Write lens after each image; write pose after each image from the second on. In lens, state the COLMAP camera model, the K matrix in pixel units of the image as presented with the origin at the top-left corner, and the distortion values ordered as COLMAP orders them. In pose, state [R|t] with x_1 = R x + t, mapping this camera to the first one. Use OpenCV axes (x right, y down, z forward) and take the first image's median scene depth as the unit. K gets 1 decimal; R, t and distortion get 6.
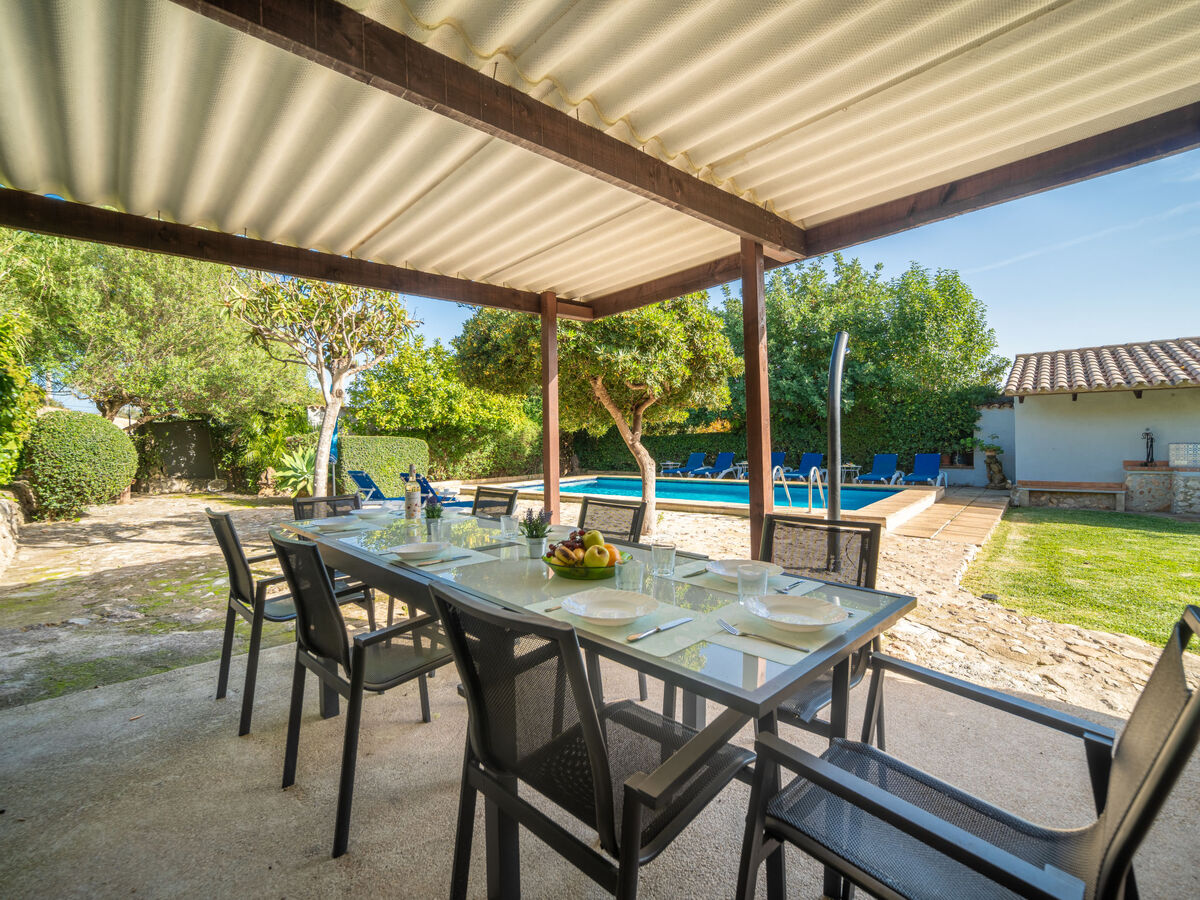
lens RADIAL K [[551.2, 0, 595.7], [0, 551.2, 450.3], [0, 0, 1]] dist [-0.012561, 0.003279]
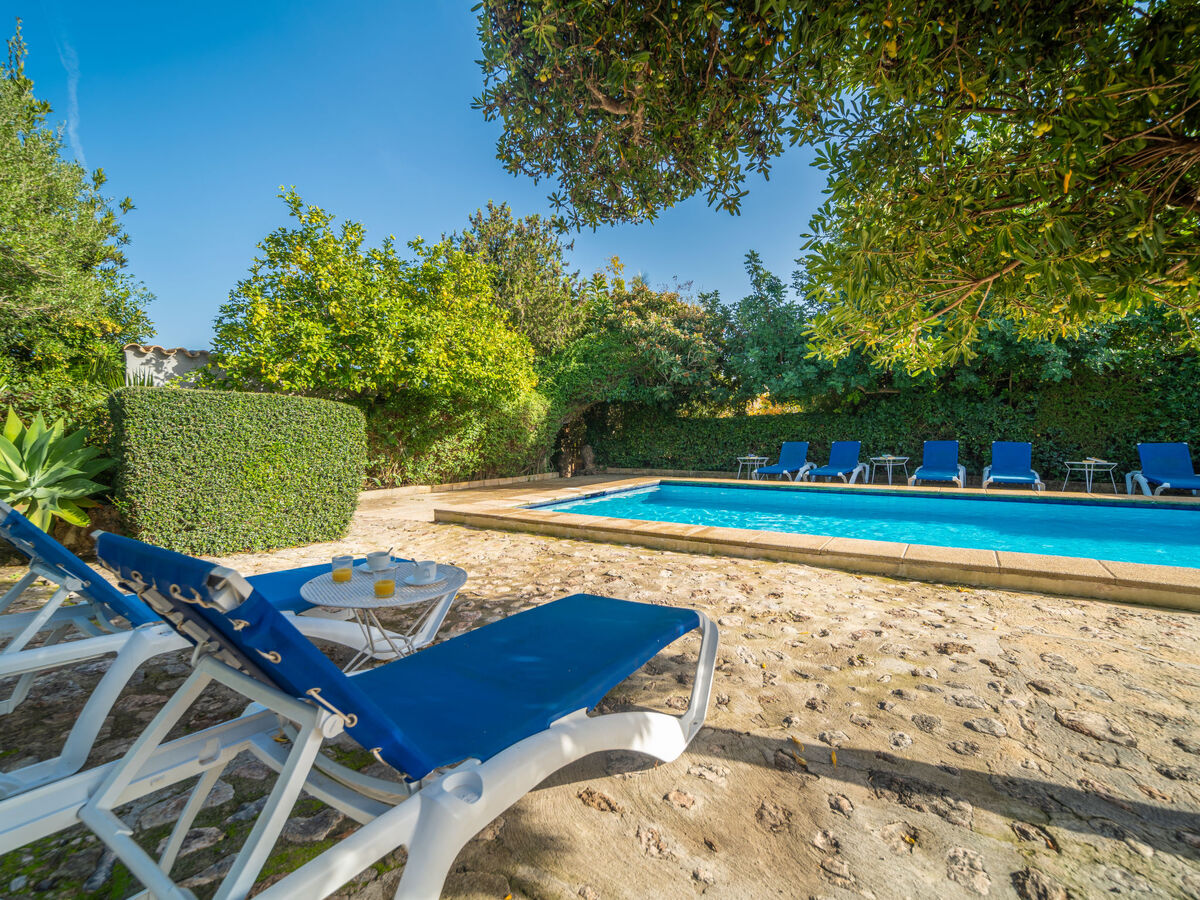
lens RADIAL K [[551.2, 0, 598.5], [0, 551.2, 443.1], [0, 0, 1]] dist [-0.012561, 0.003279]
pose [[0.996394, 0.003449, 0.084775, -0.134318], [-0.003281, 0.999992, -0.002111, 0.010940], [-0.084782, 0.001826, 0.996398, 0.474851]]
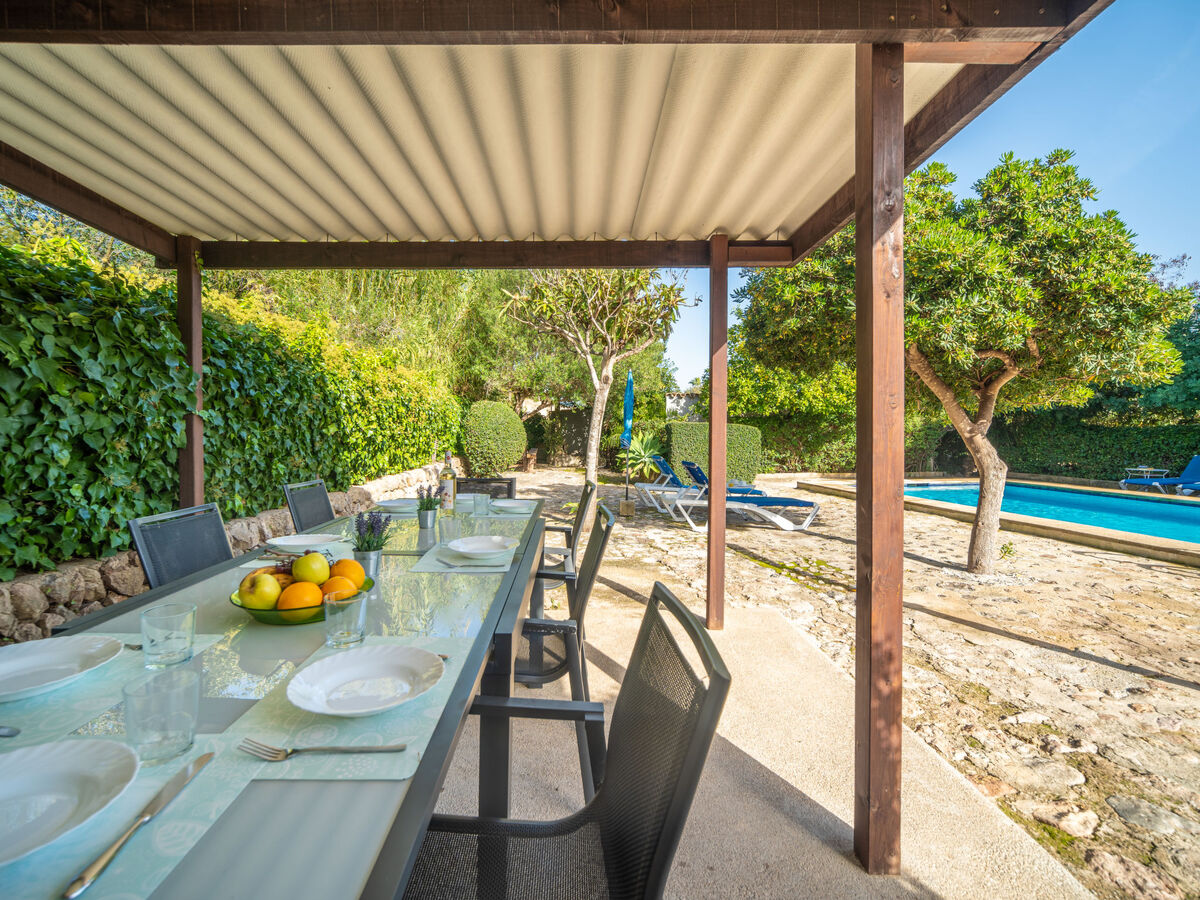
lens RADIAL K [[551.2, 0, 593.1], [0, 551.2, 446.5], [0, 0, 1]] dist [-0.012561, 0.003279]
pose [[0.747416, 0.039824, -0.663162, 0.094782], [-0.028916, 0.999206, 0.027415, -0.003075], [0.663727, -0.001315, 0.747974, 0.097506]]
